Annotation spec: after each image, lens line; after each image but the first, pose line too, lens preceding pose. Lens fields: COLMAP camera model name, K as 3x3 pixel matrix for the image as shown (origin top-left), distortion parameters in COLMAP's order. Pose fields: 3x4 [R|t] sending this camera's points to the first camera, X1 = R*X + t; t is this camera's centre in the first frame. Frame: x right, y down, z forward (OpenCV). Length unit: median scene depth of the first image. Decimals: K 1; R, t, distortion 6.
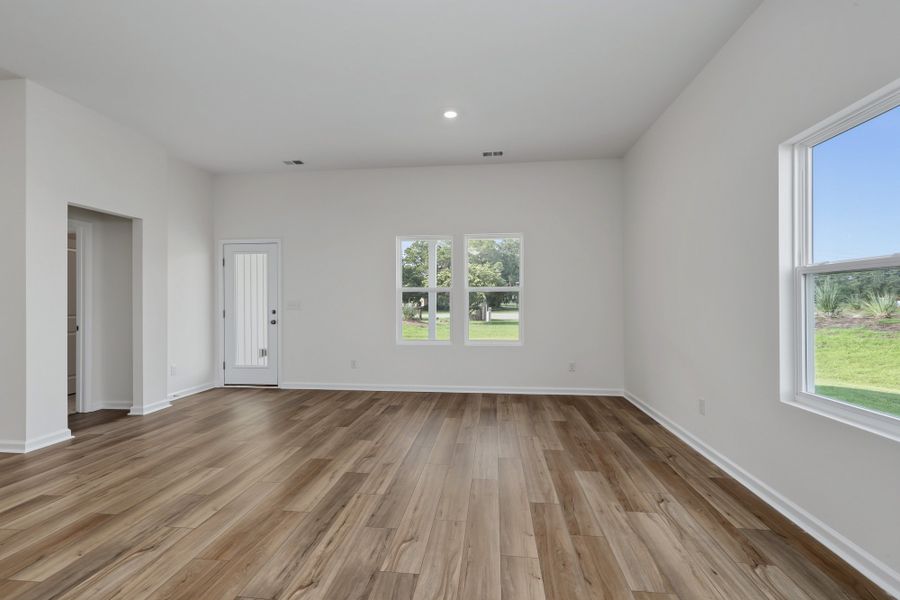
lens RADIAL K [[406.4, 0, 450.0], [0, 406.4, 300.0], [0, 0, 1]] dist [-0.000782, -0.000421]
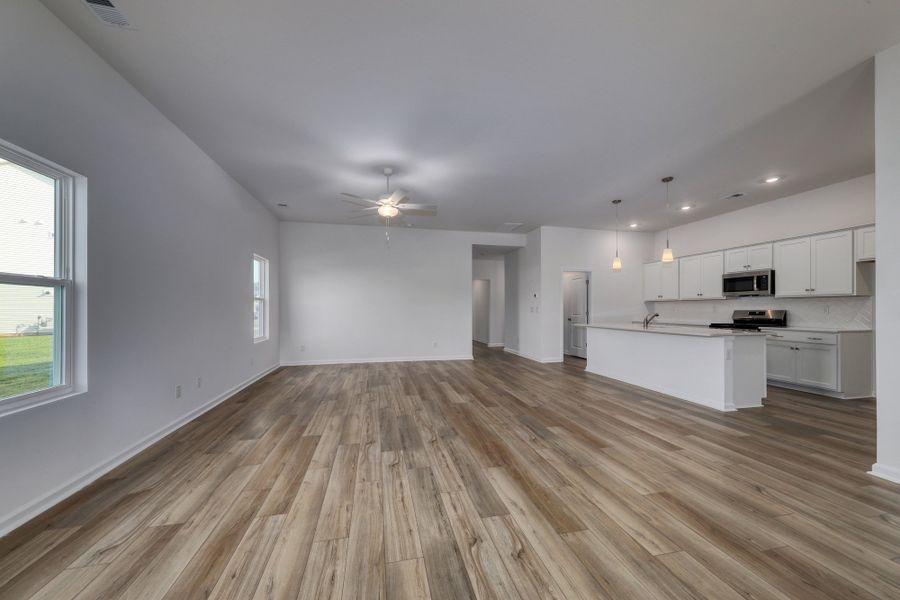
lens RADIAL K [[406.4, 0, 450.0], [0, 406.4, 300.0], [0, 0, 1]] dist [-0.000782, -0.000421]
pose [[-0.961286, -0.003690, -0.275529, 0.102756], [0.003534, 0.999663, -0.025719, 0.025027], [0.275531, -0.025697, -0.960949, 2.203848]]
